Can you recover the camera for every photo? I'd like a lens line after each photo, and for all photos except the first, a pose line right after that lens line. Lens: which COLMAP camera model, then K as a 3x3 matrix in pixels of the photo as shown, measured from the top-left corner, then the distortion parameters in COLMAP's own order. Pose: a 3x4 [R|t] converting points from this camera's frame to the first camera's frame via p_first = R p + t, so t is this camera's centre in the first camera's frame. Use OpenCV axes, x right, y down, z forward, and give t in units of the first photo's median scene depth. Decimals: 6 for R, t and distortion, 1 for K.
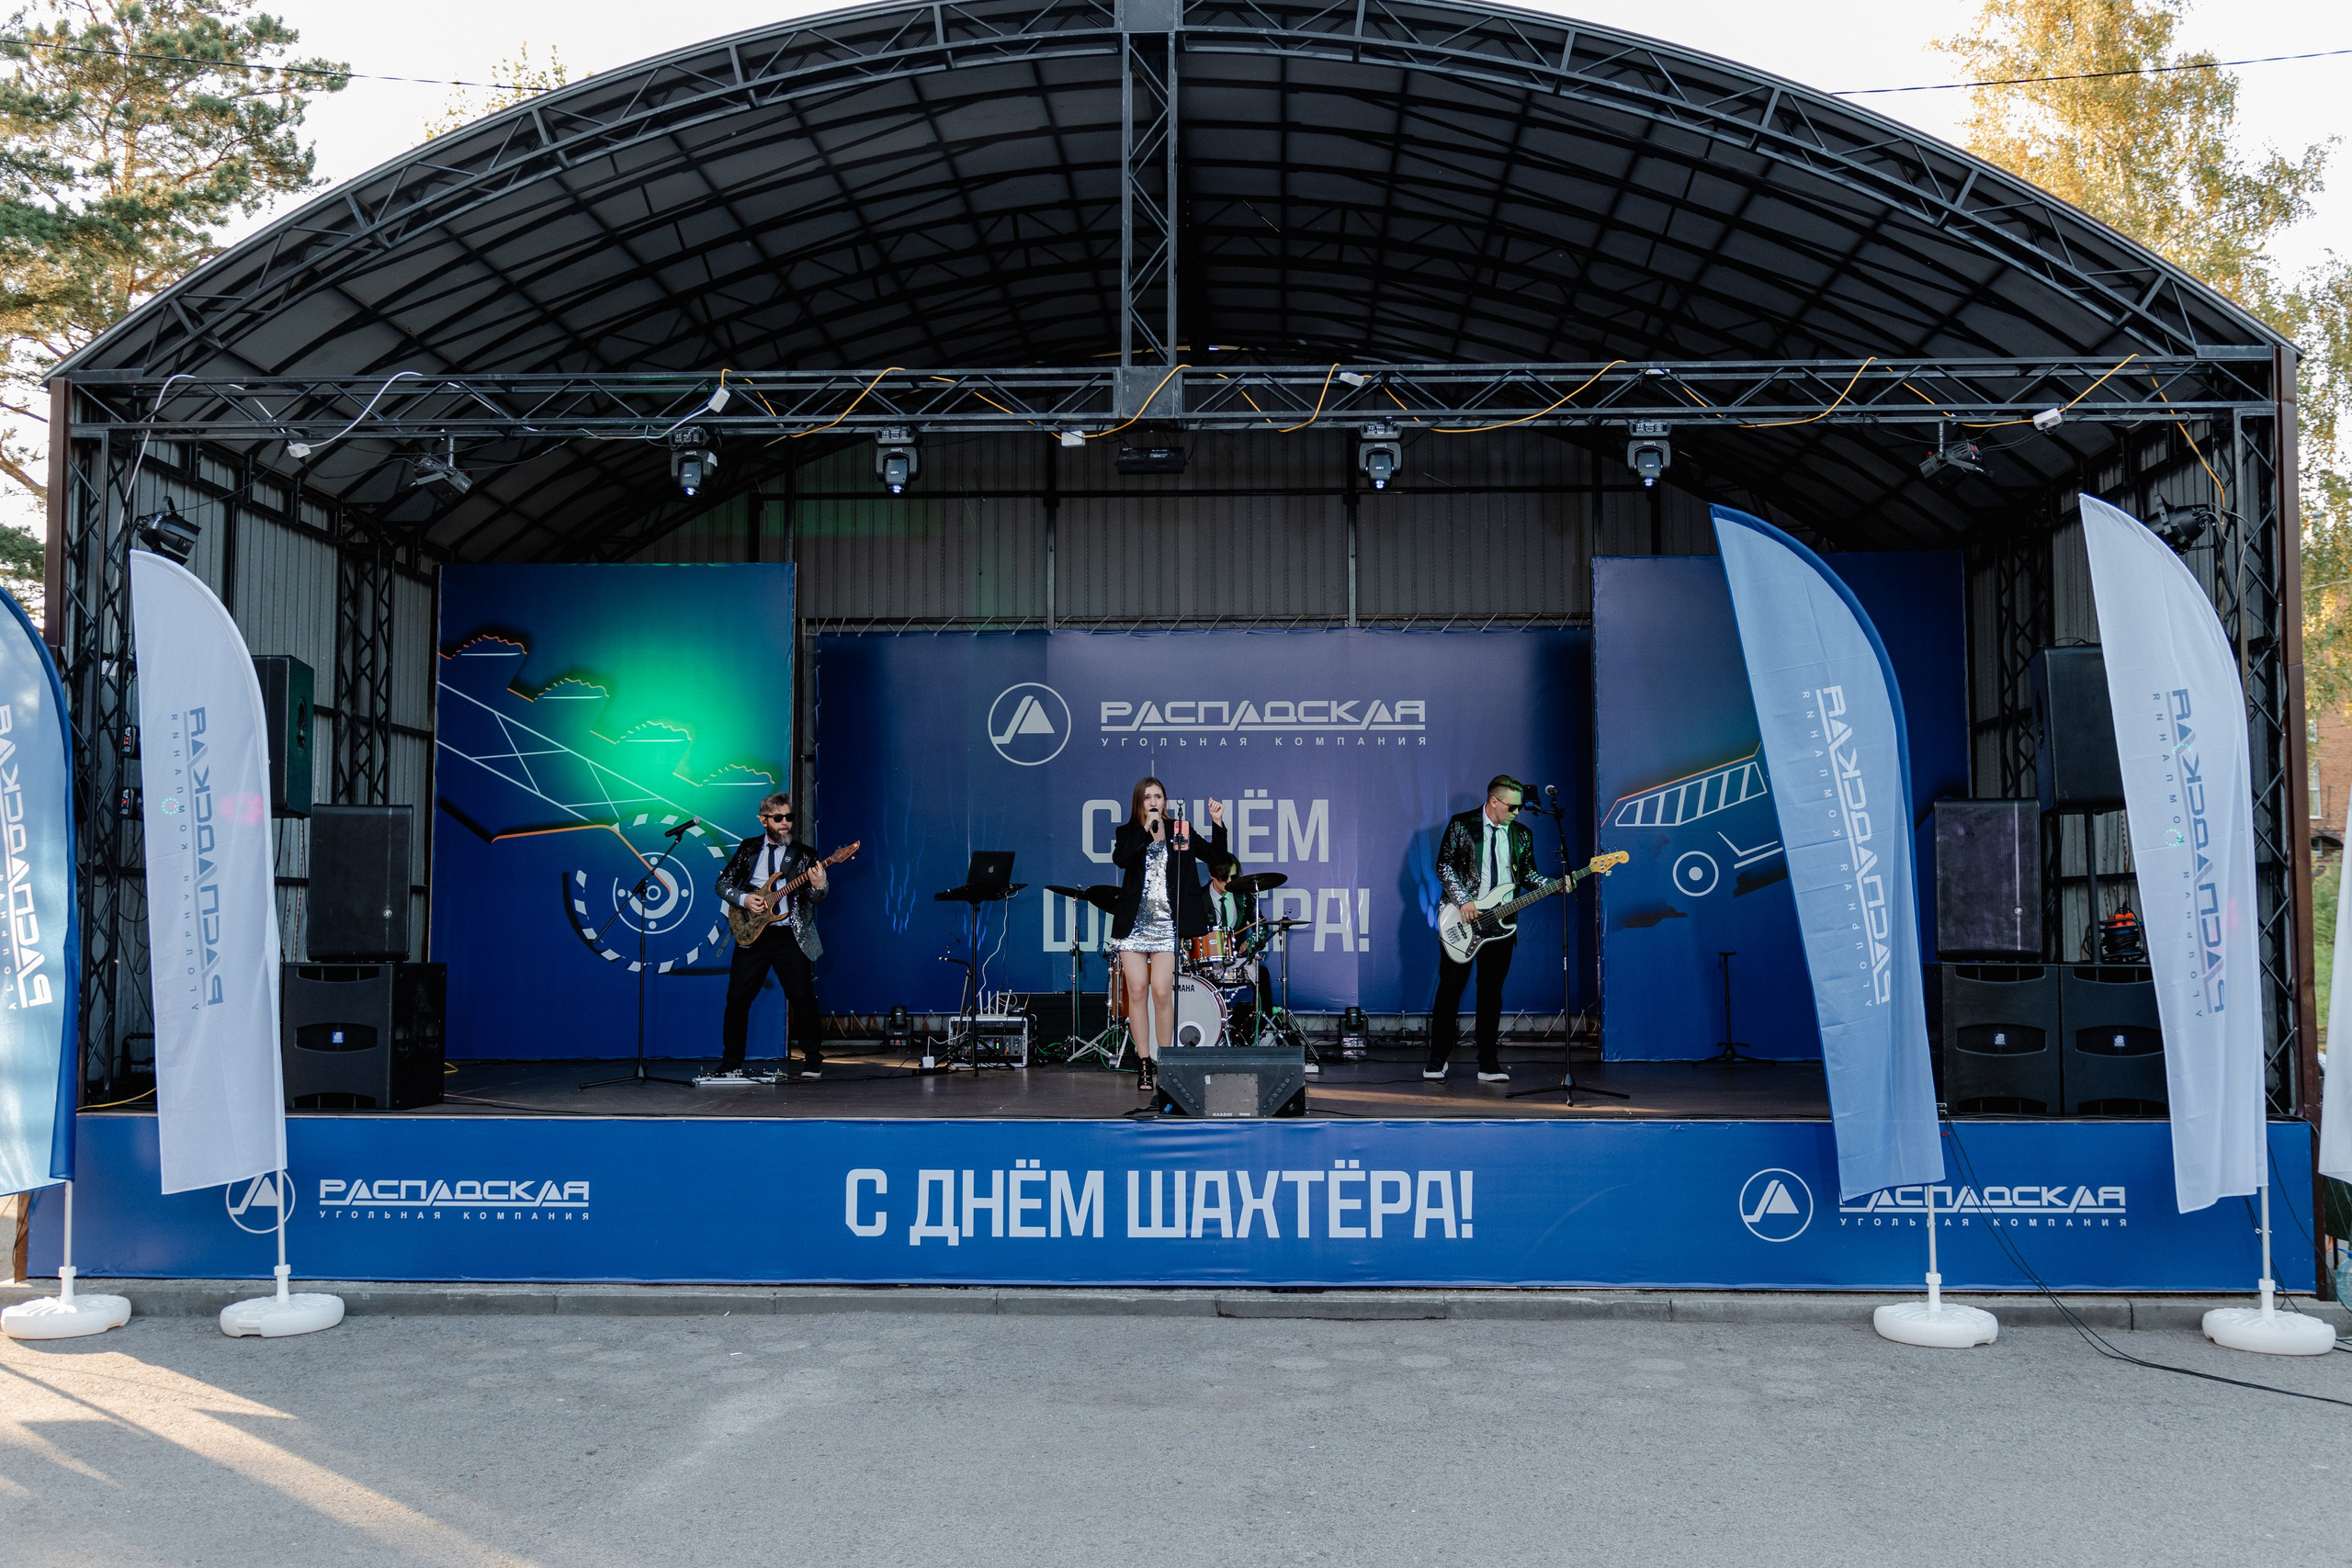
lens RADIAL K [[2004.2, 0, 1207.3], [0, 2004.2, 801.6], [0, 0, 1]] dist [0.006186, -0.000866]
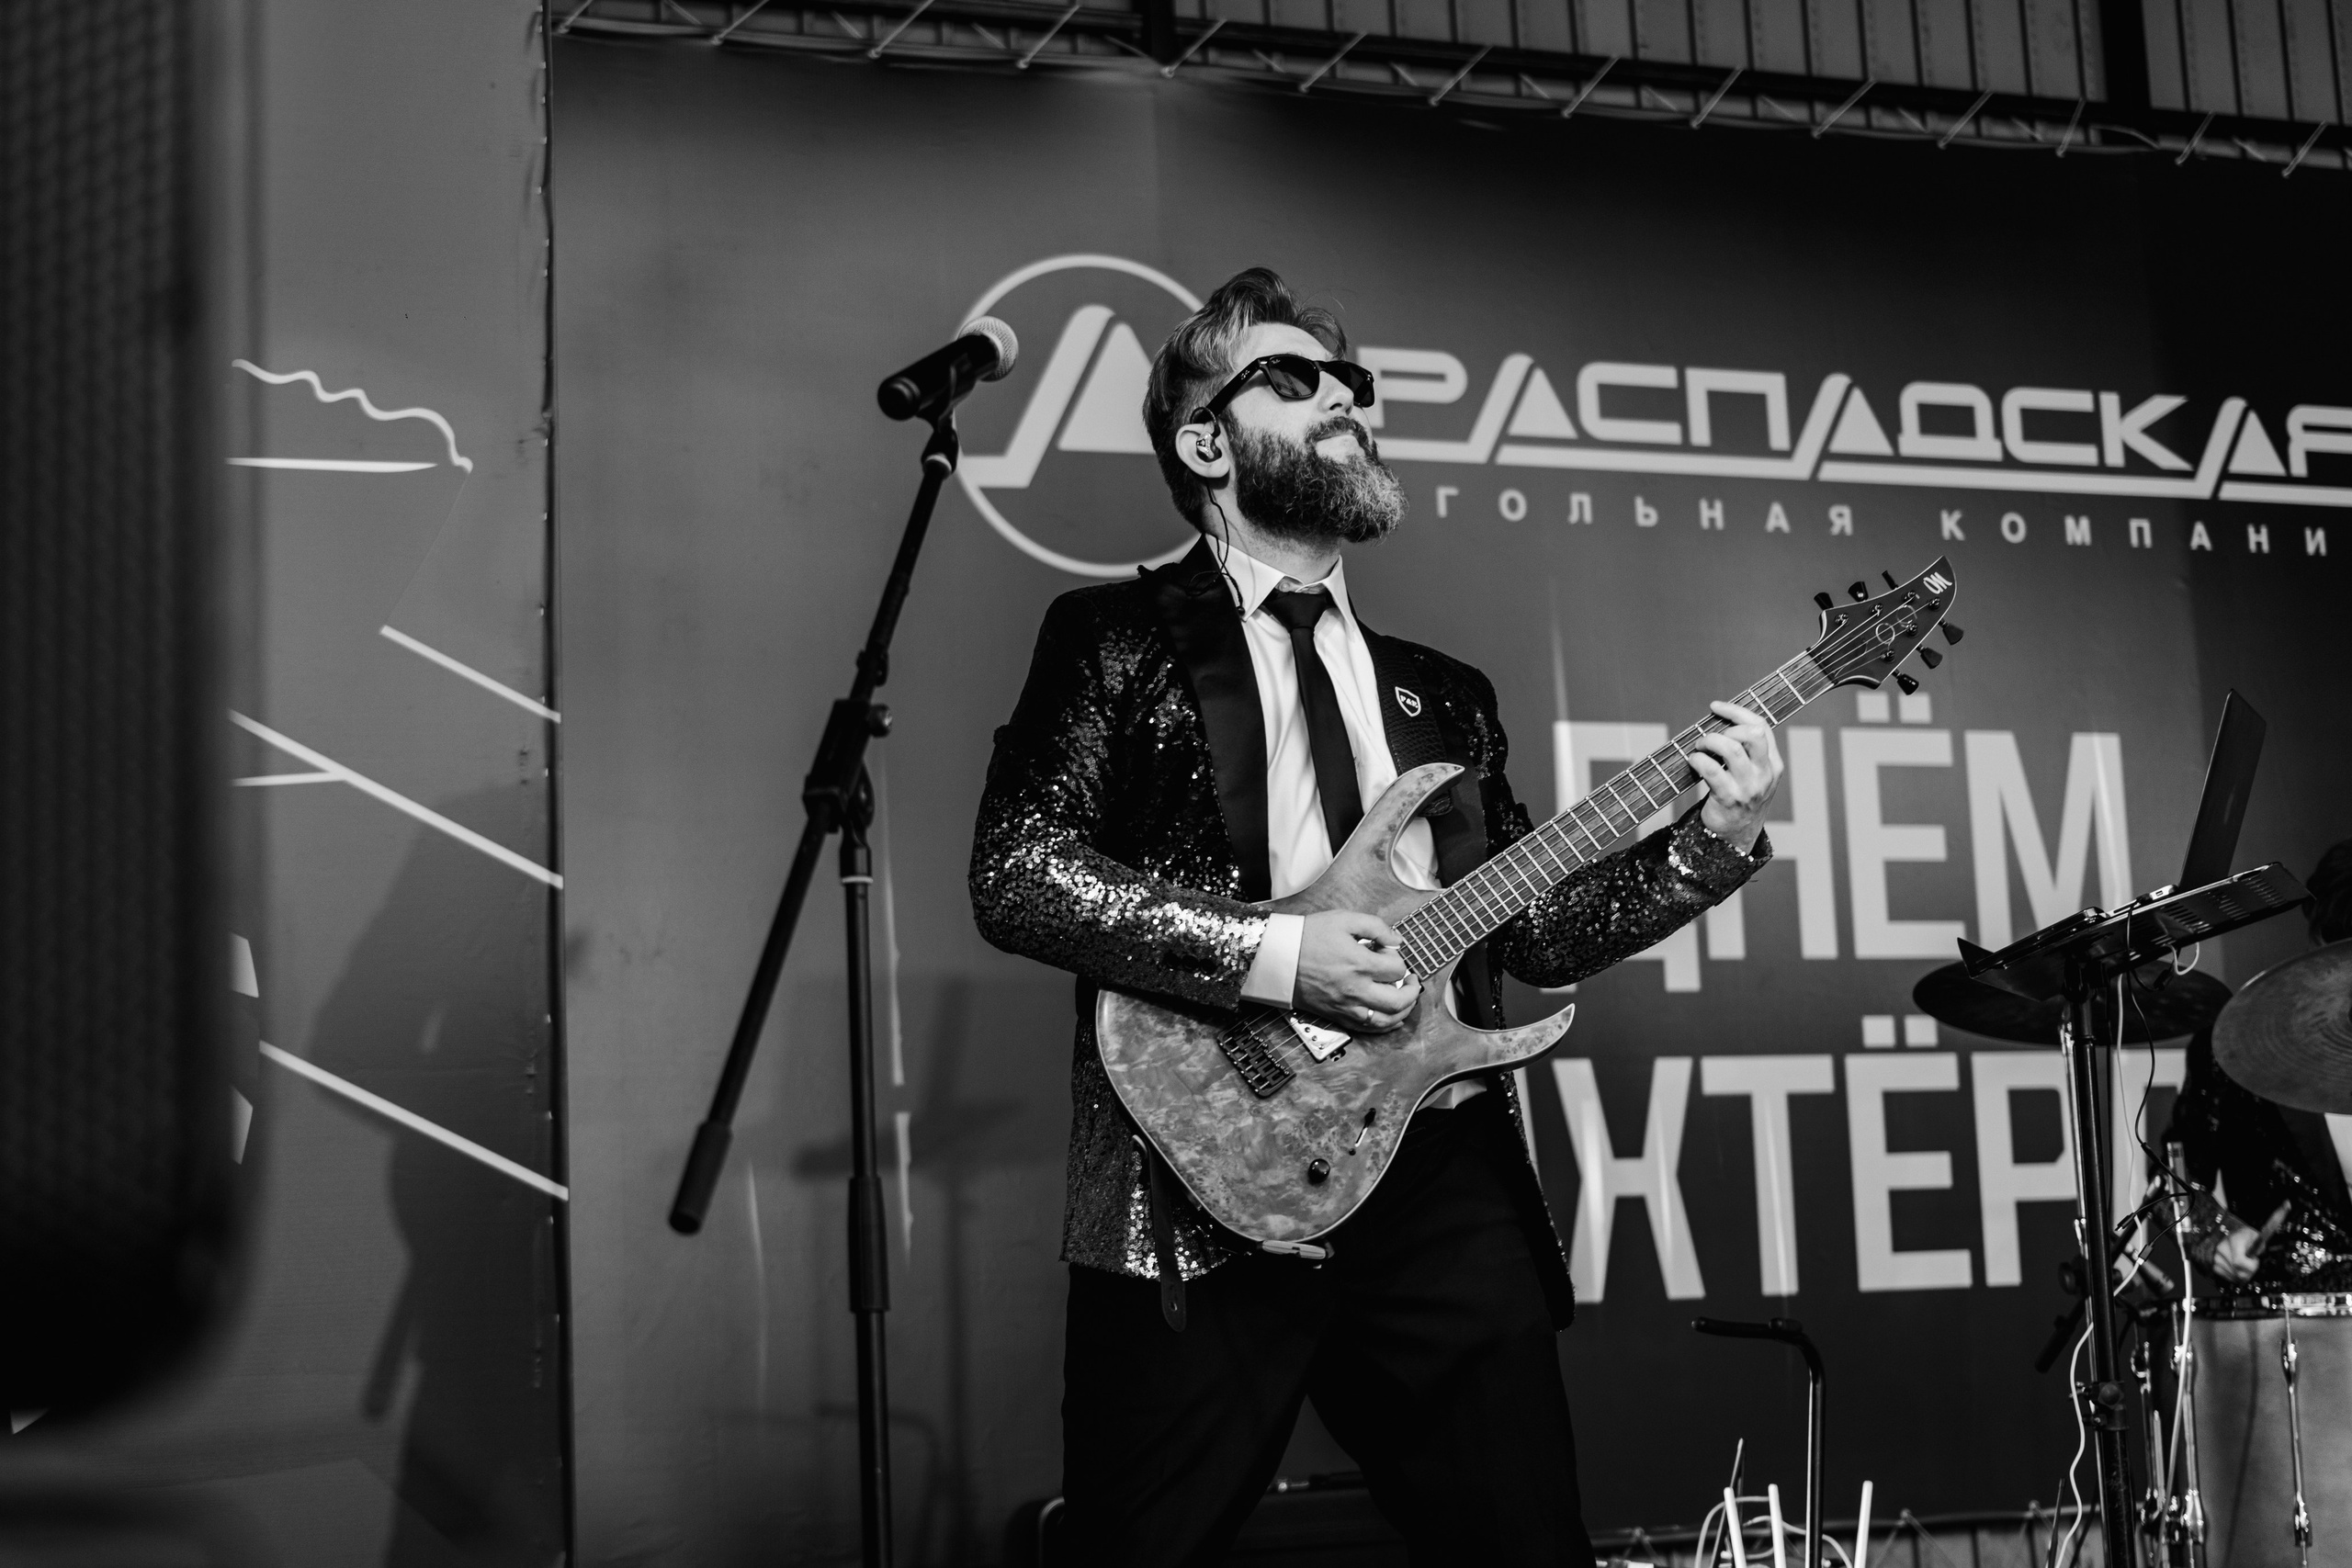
lens RADIAL K [[3610.1, 0, 1171.2], [0, 3610.1, 775.1], [0, 0, 1]] dist [-0.002594, 0.047524]
pose [[0.919588, 0.020222, 0.392364, -0.419119], [0.015049, 0.996129, -0.086609, 0.074712], [-0.392597, 0.085549, 0.915723, 0.947323]]
